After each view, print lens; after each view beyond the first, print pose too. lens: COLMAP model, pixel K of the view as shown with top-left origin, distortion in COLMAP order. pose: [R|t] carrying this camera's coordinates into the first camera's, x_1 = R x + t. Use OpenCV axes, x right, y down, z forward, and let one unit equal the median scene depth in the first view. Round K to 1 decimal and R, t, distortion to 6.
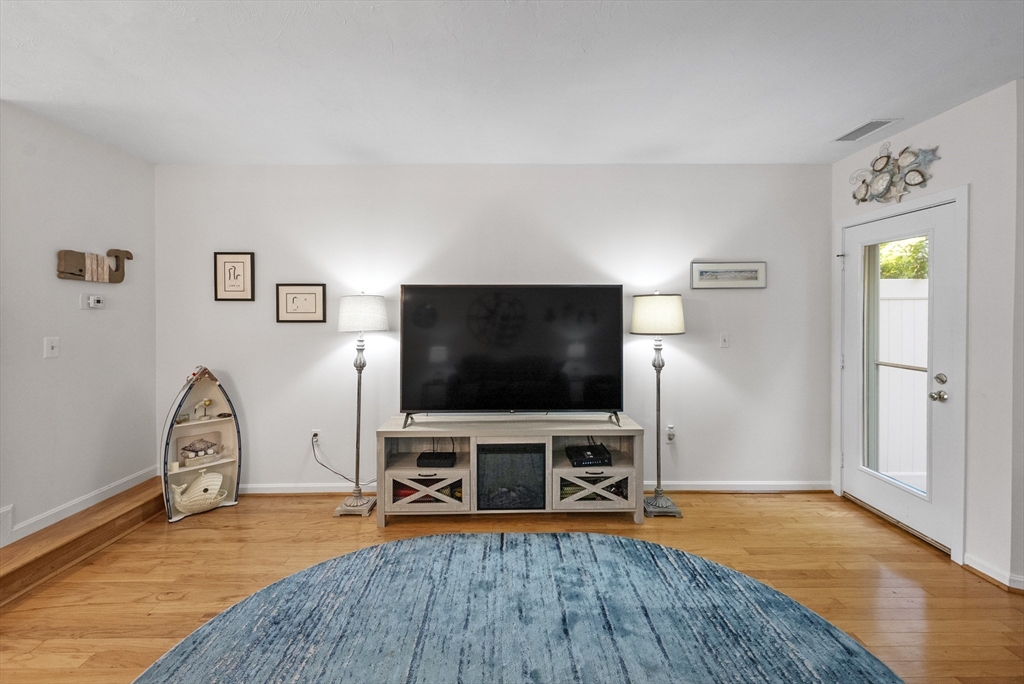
lens RADIAL K [[426.7, 0, 506.5], [0, 426.7, 313.8], [0, 0, 1]] dist [-0.000434, 0.000055]
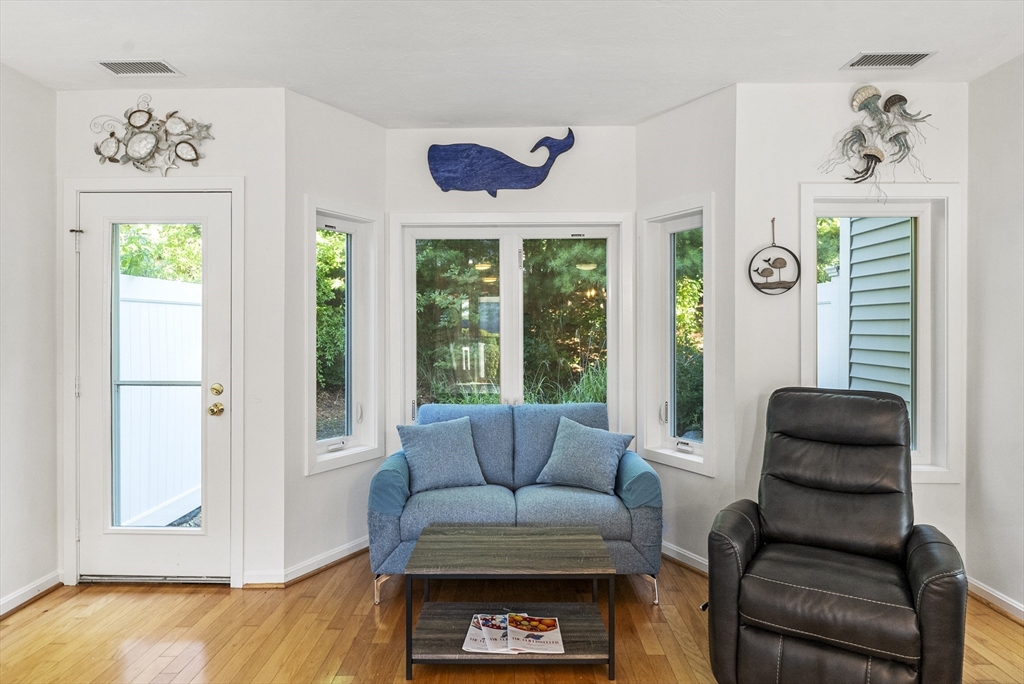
lens RADIAL K [[624.8, 0, 512.1], [0, 624.8, 330.6], [0, 0, 1]] dist [0.000735, 0.000850]
pose [[0.024434, 0.000217, 0.999701, -0.227570], [0.006883, 0.999976, -0.000385, 0.031836], [-0.999678, 0.006891, 0.024432, 0.317731]]
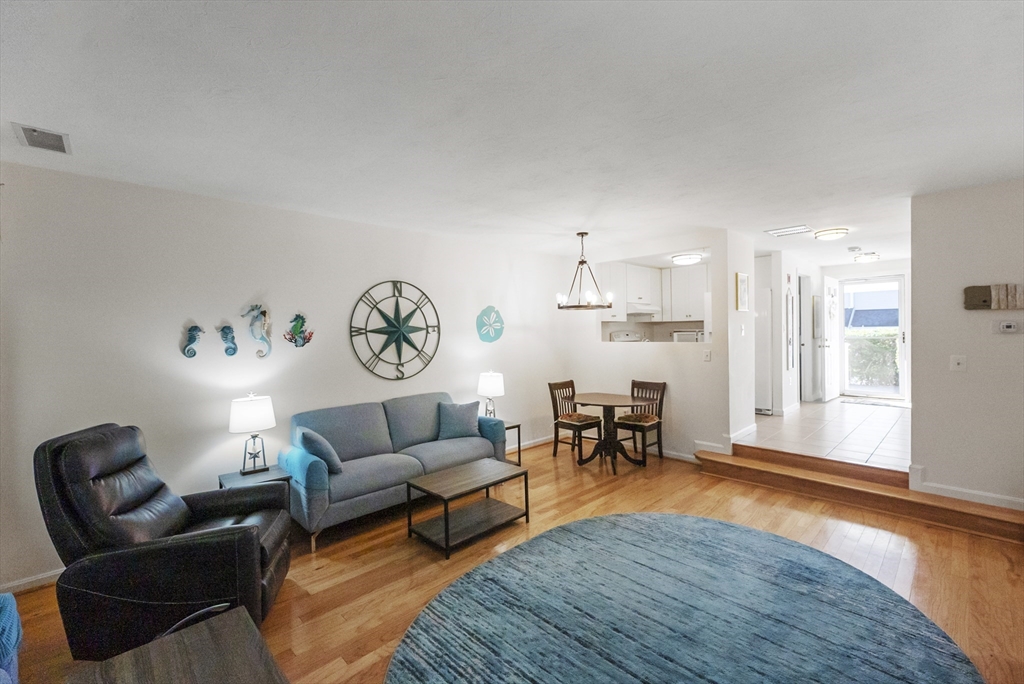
lens RADIAL K [[436.2, 0, 513.7], [0, 436.2, 334.4], [0, 0, 1]] dist [0.000785, 0.000258]
pose [[-0.725625, 0.019624, -0.687811, 0.734739], [0.014005, 0.999807, 0.013750, -0.041299], [0.687948, 0.000345, -0.725760, 0.913884]]
